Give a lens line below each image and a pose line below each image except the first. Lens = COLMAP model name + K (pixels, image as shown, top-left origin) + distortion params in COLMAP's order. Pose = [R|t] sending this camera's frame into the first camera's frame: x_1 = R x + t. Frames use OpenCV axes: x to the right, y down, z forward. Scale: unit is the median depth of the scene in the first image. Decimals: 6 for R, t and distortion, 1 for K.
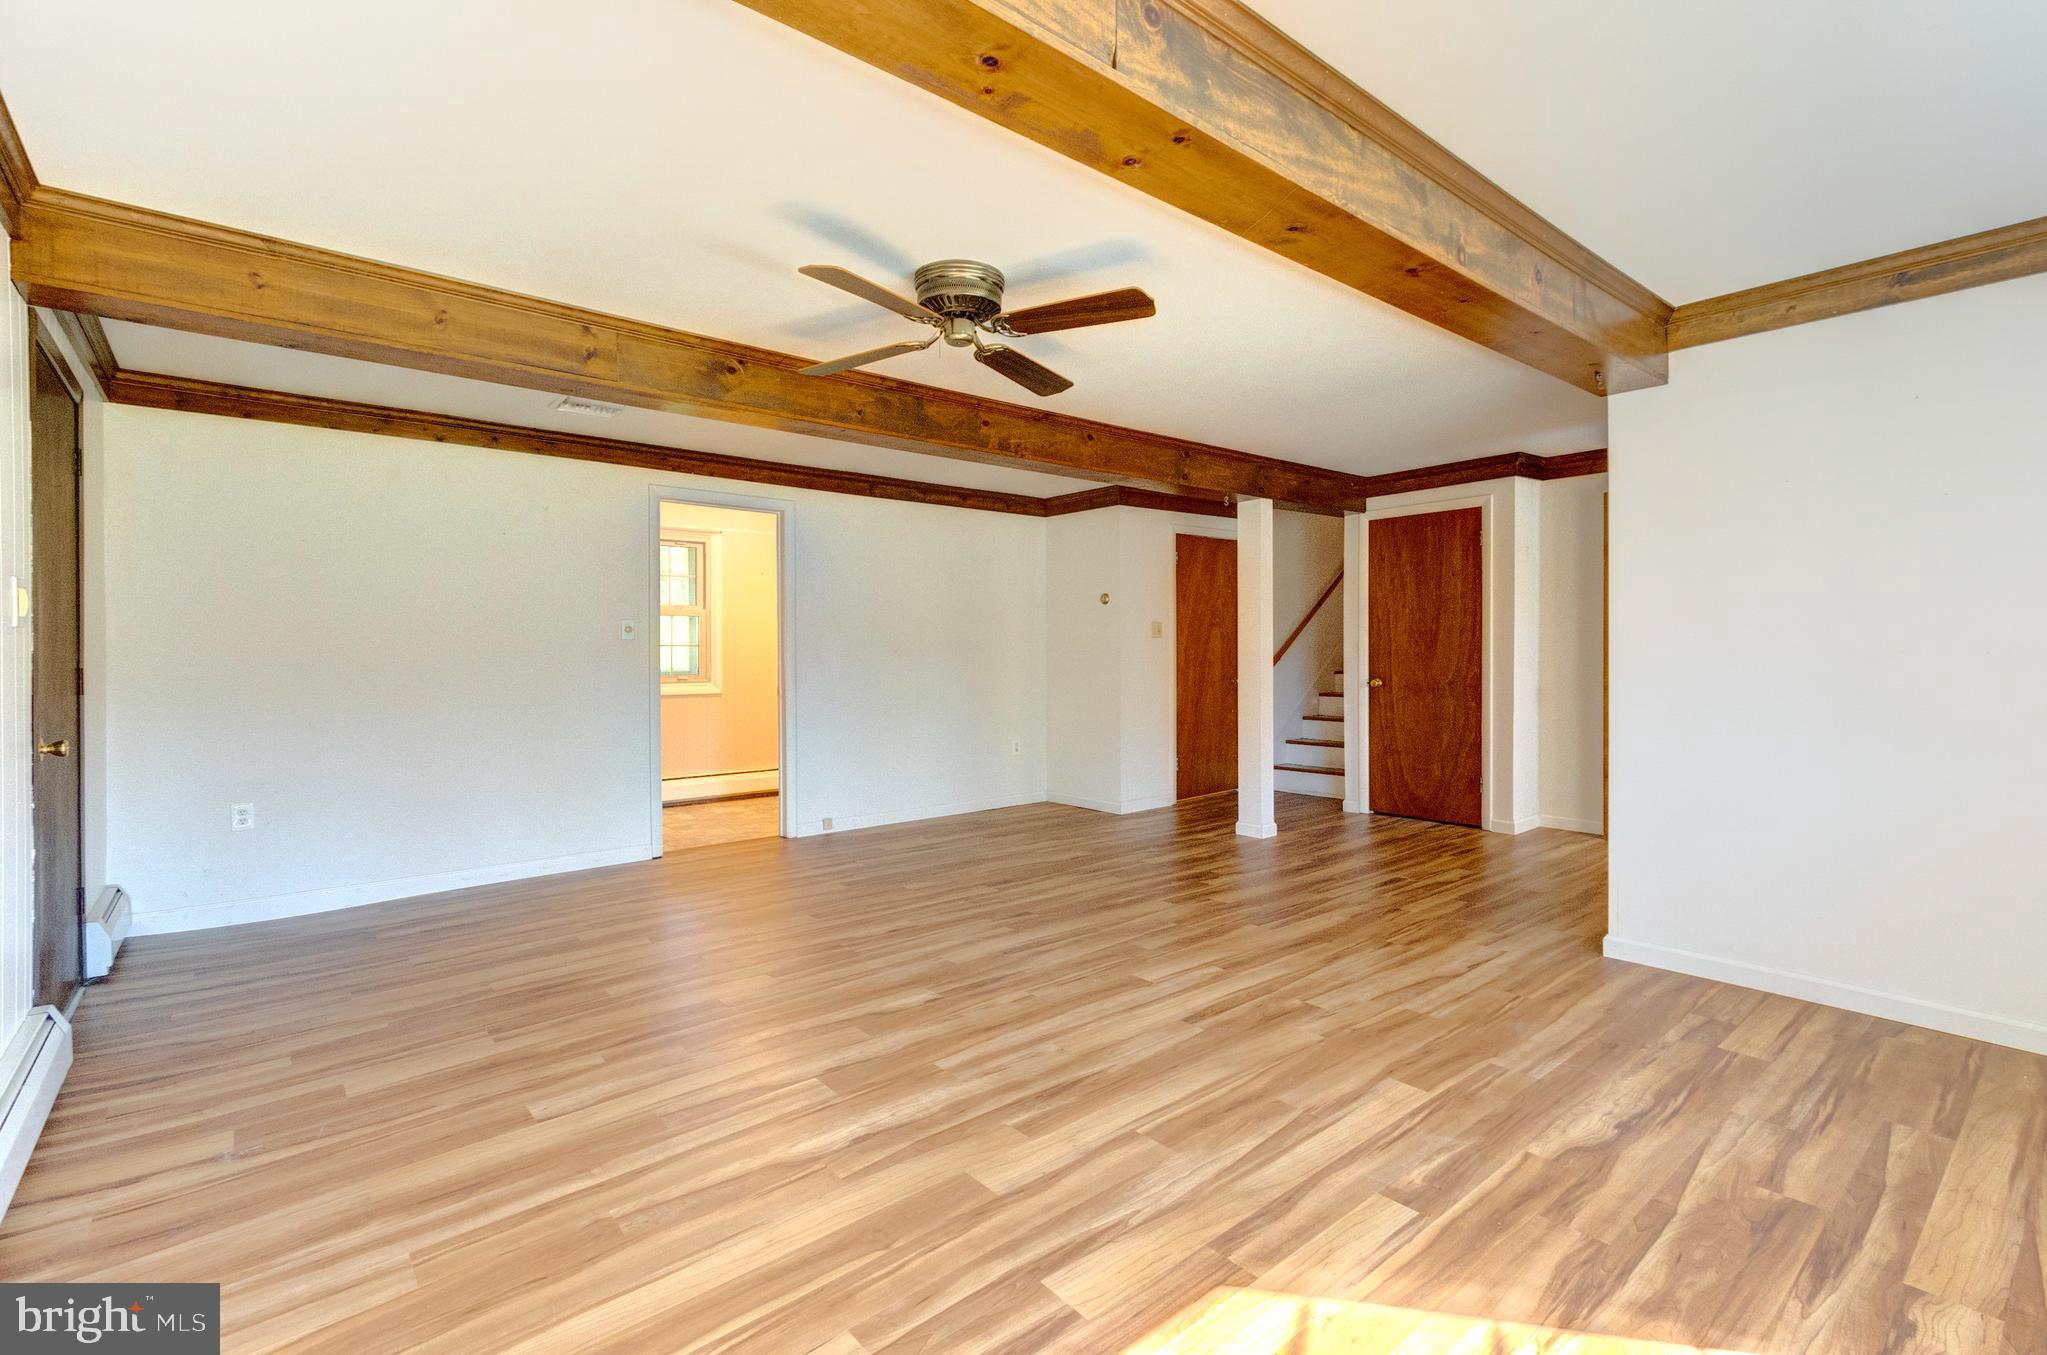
lens RADIAL K [[949.2, 0, 1034.3], [0, 949.2, 652.7], [0, 0, 1]] dist [0.000433, 0.000222]
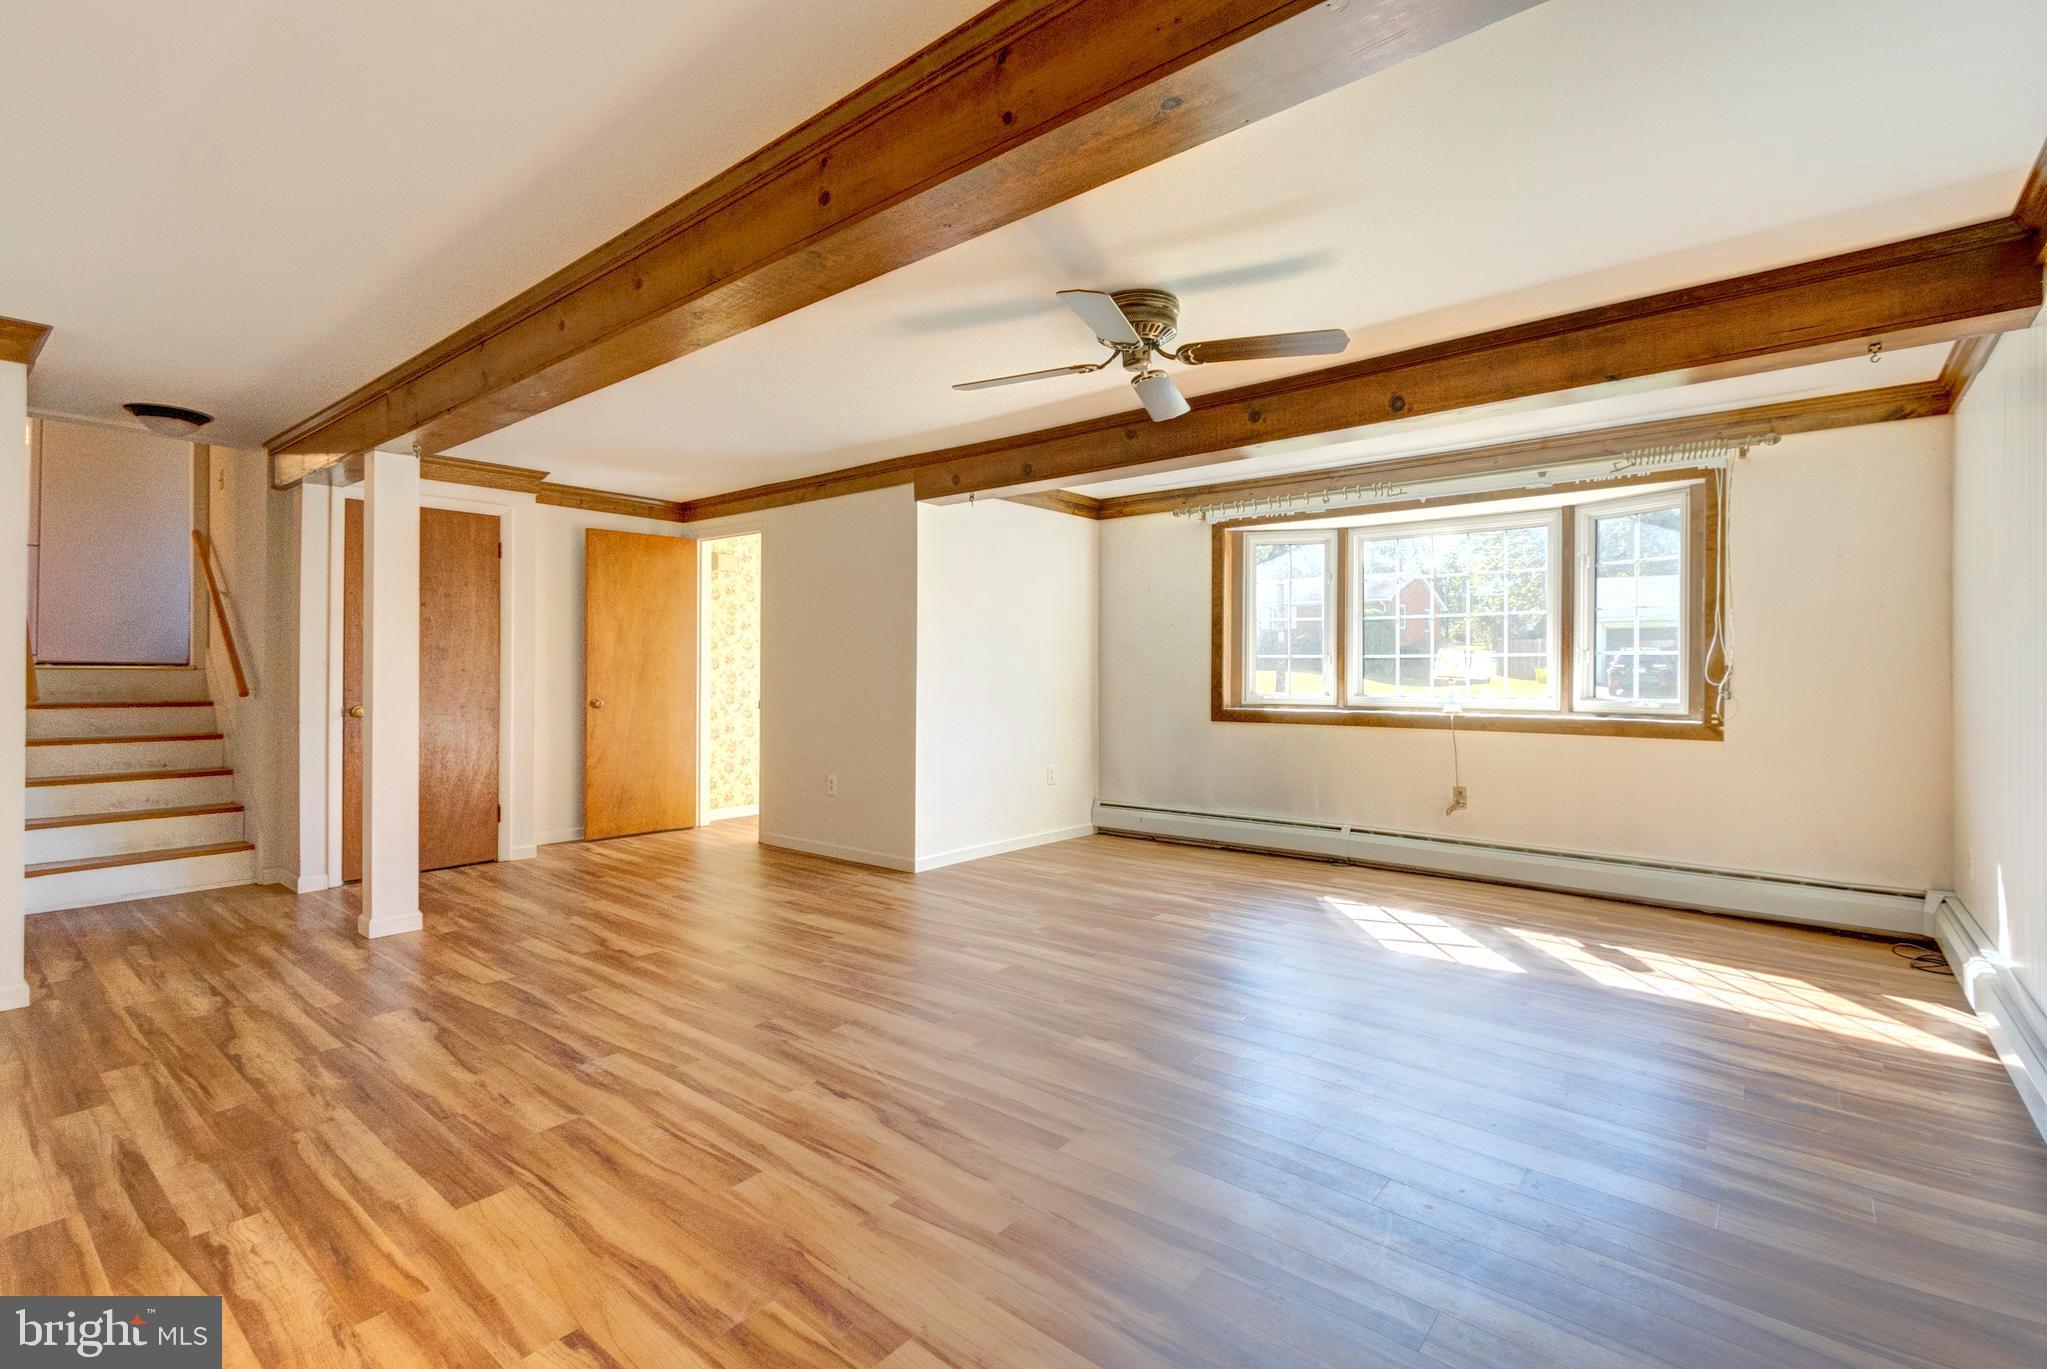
lens RADIAL K [[956.1, 0, 1023.3], [0, 956.1, 663.5], [0, 0, 1]] dist [0.000883, -0.000006]
pose [[-0.188198, 0.009989, 0.982080, -0.831376], [0.003609, 0.999949, -0.009479, 0.003174], [-0.982124, 0.001761, -0.188224, 1.012811]]
